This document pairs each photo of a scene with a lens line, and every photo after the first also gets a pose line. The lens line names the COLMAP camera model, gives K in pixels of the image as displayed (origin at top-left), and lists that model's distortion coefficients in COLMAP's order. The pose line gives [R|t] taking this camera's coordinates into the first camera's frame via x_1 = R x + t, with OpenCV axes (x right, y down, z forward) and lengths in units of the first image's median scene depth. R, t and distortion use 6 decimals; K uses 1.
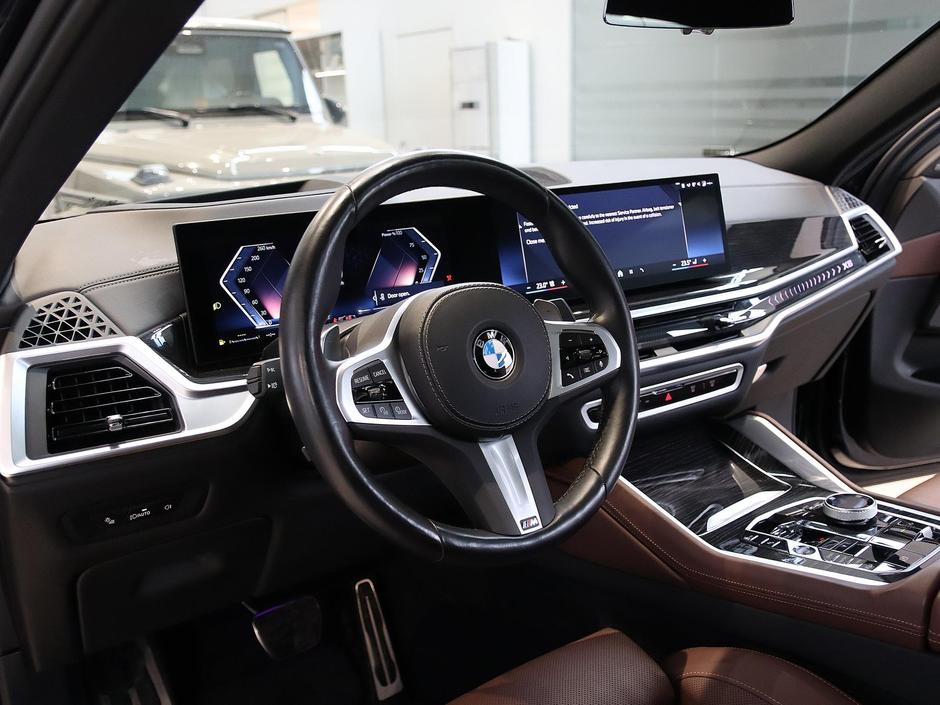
lens RADIAL K [[848.8, 0, 464.7], [0, 848.8, 353.7], [0, 0, 1]] dist [-0.118476, 0.060552]
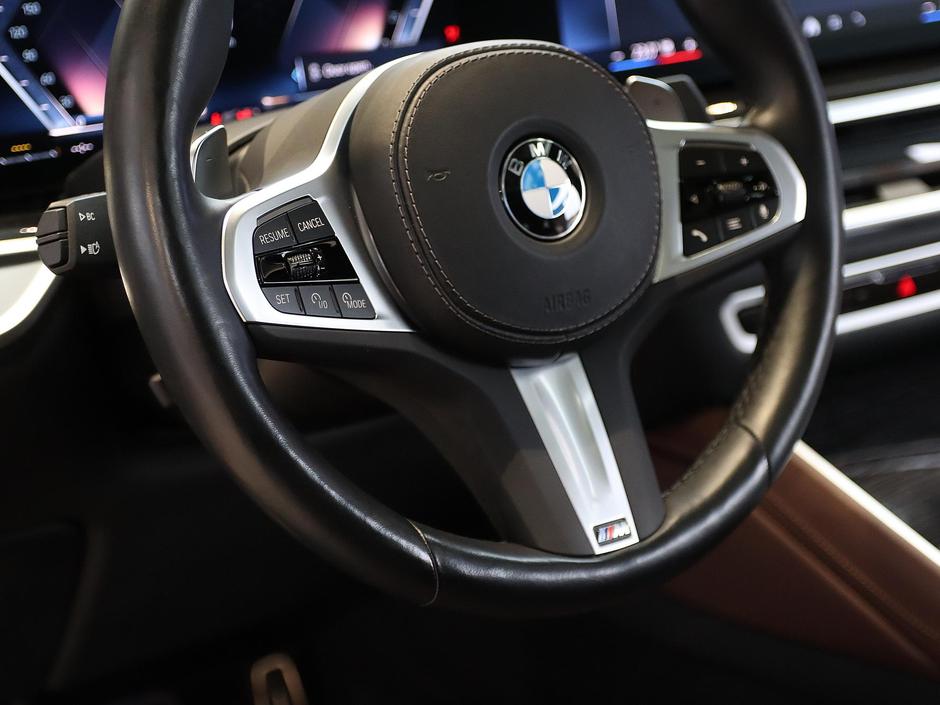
lens RADIAL K [[1785.5, 0, 473.1], [0, 1785.5, 352.7], [0, 0, 1]] dist [0.048946, 0.000000]
pose [[0.999963, 0.006856, -0.005287, -0.000026], [-0.006397, 0.996587, 0.082306, 0.008630], [0.005833, -0.082269, 0.996593, -0.030189]]
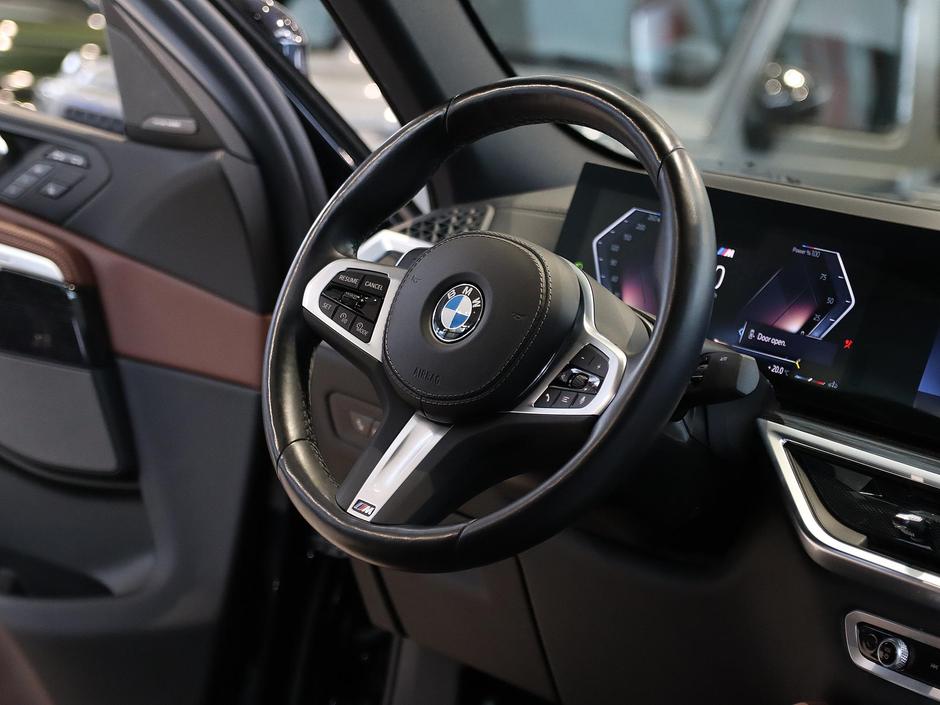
lens RADIAL K [[2236.4, 0, 469.1], [0, 2236.4, 354.5], [0, 0, 1]] dist [0.142061, 0.000000]
pose [[0.138617, 0.175489, -0.974674, 1.745265], [-0.421402, 0.901085, 0.102307, -0.153103], [0.896217, 0.396548, 0.198857, 0.506295]]
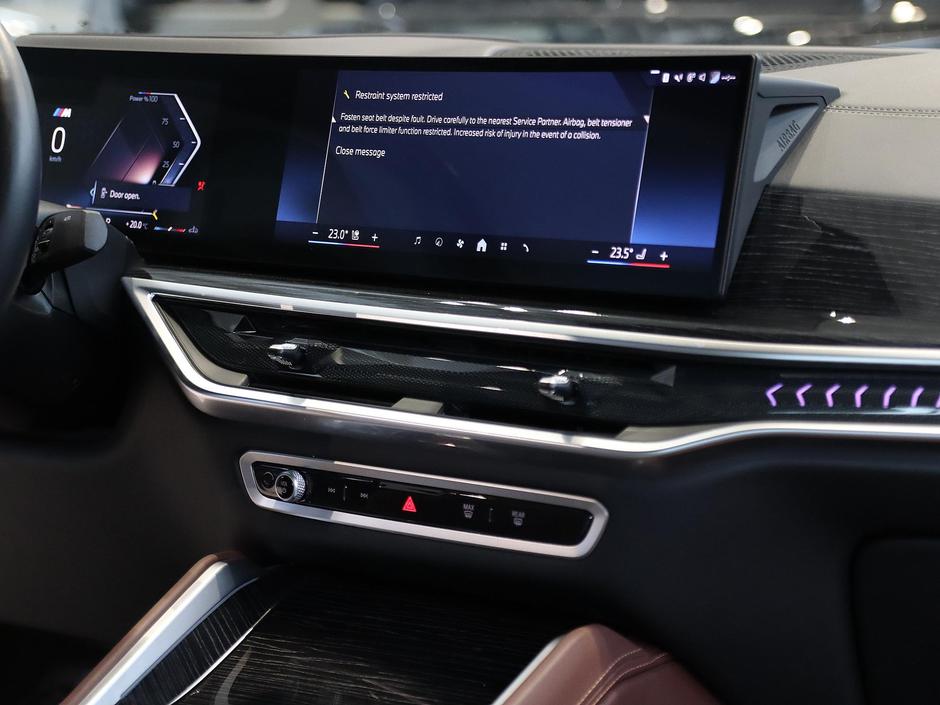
lens RADIAL K [[2236.4, 0, 474.8], [0, 2236.4, 348.5], [0, 0, 1]] dist [0.142061, 0.000000]
pose [[0.401867, 0.169088, -0.899951, 1.700772], [-0.276663, 0.959293, 0.056695, -0.140310], [0.872903, 0.226199, 0.432289, 0.598217]]
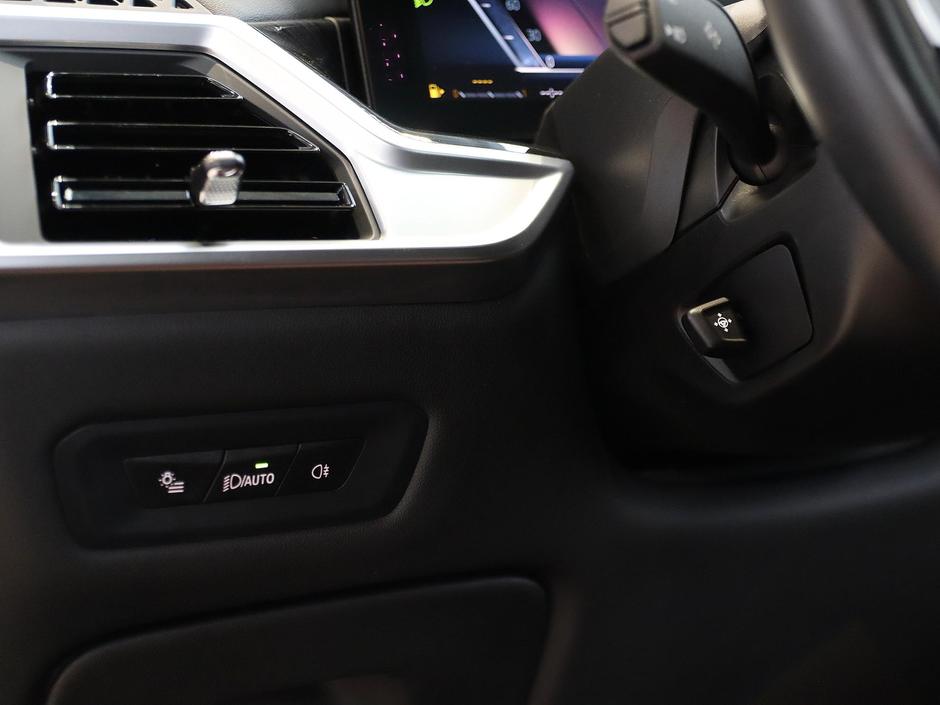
lens RADIAL K [[2236.4, 0, 471.0], [0, 2236.4, 352.8], [0, 0, 1]] dist [0.142061, 0.000000]
pose [[0.997237, -0.022676, -0.070735, -0.201726], [0.006747, 0.975979, -0.217761, 0.311084], [0.073974, 0.216682, 0.973436, 0.056145]]
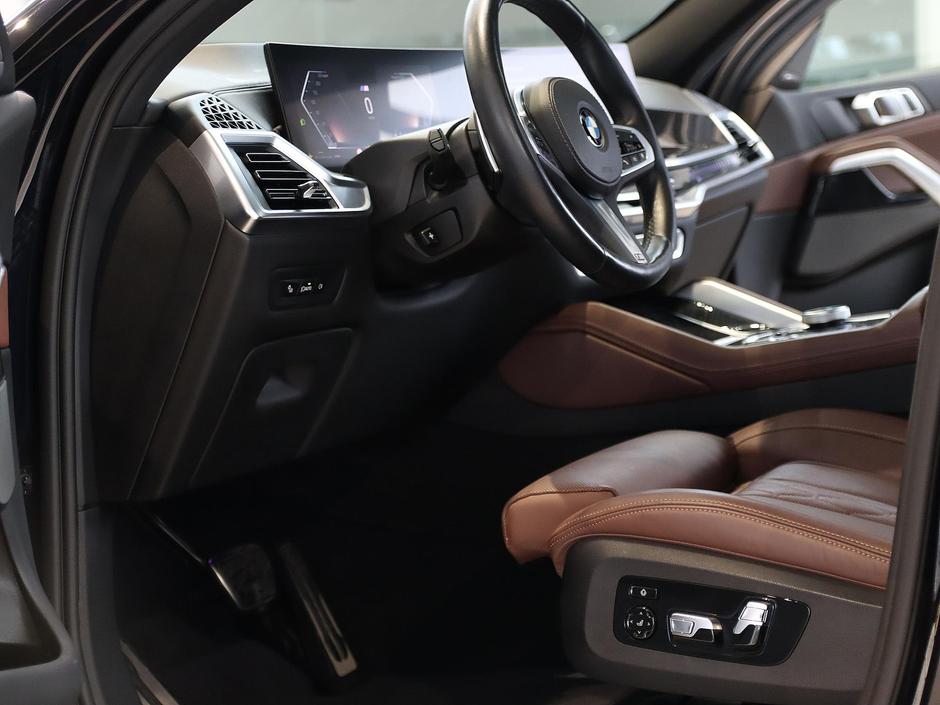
lens RADIAL K [[1963.1, 0, 472.3], [0, 1963.1, 348.3], [0, 0, 1]] dist [0.053417, 0.000000]
pose [[0.903536, -0.058839, 0.424454, -1.139892], [0.137773, 0.977824, -0.157728, 0.623545], [-0.405761, 0.200991, 0.891606, -1.195782]]
